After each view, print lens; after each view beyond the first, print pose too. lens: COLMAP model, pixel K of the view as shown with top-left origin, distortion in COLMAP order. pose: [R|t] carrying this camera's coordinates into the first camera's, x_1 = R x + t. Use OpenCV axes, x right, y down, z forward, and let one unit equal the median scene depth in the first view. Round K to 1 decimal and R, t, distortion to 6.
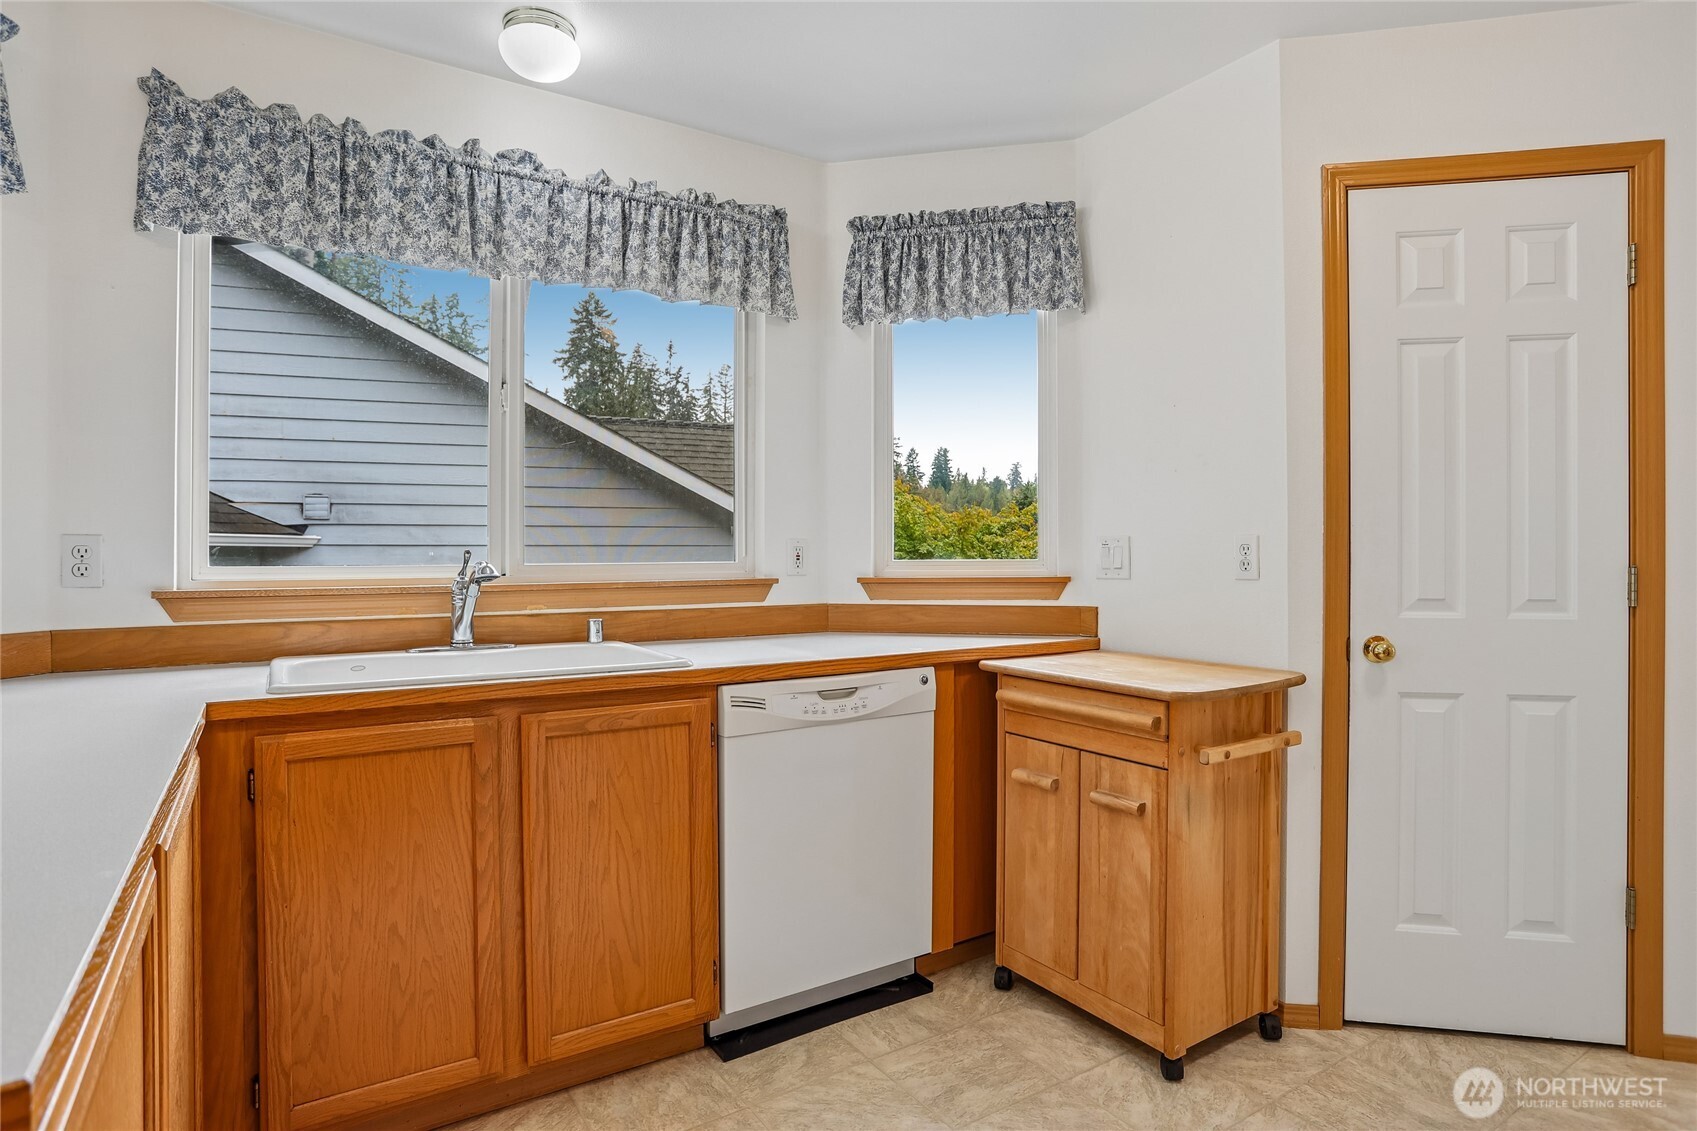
lens RADIAL K [[918.4, 0, 826.1], [0, 918.4, 550.5], [0, 0, 1]] dist [-0.053268, 0.036119]
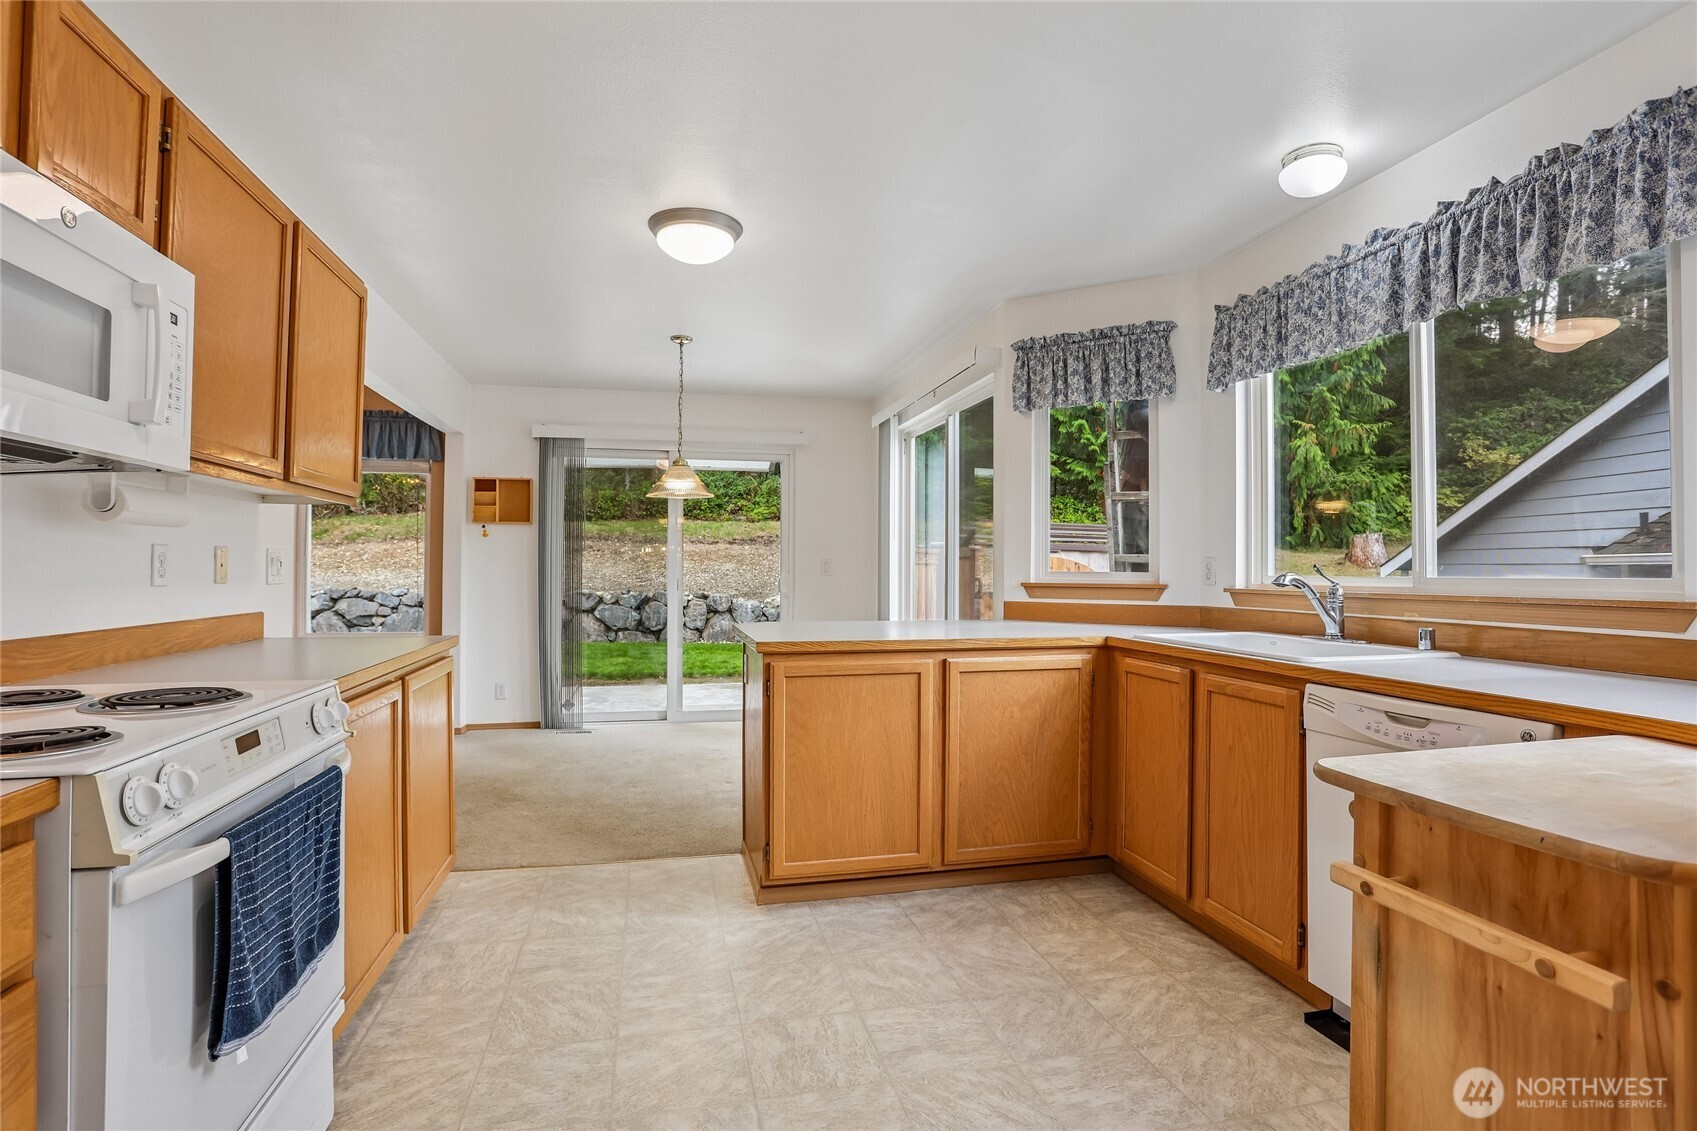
lens RADIAL K [[828.5, 0, 875.5], [0, 828.5, 562.7], [0, 0, 1]] dist [-0.053947, 0.000415]
pose [[-0.315677, -0.012841, -0.948780, 0.889592], [-0.008029, 0.999909, -0.010861, 0.014345], [0.948833, 0.004189, -0.315751, 0.723390]]
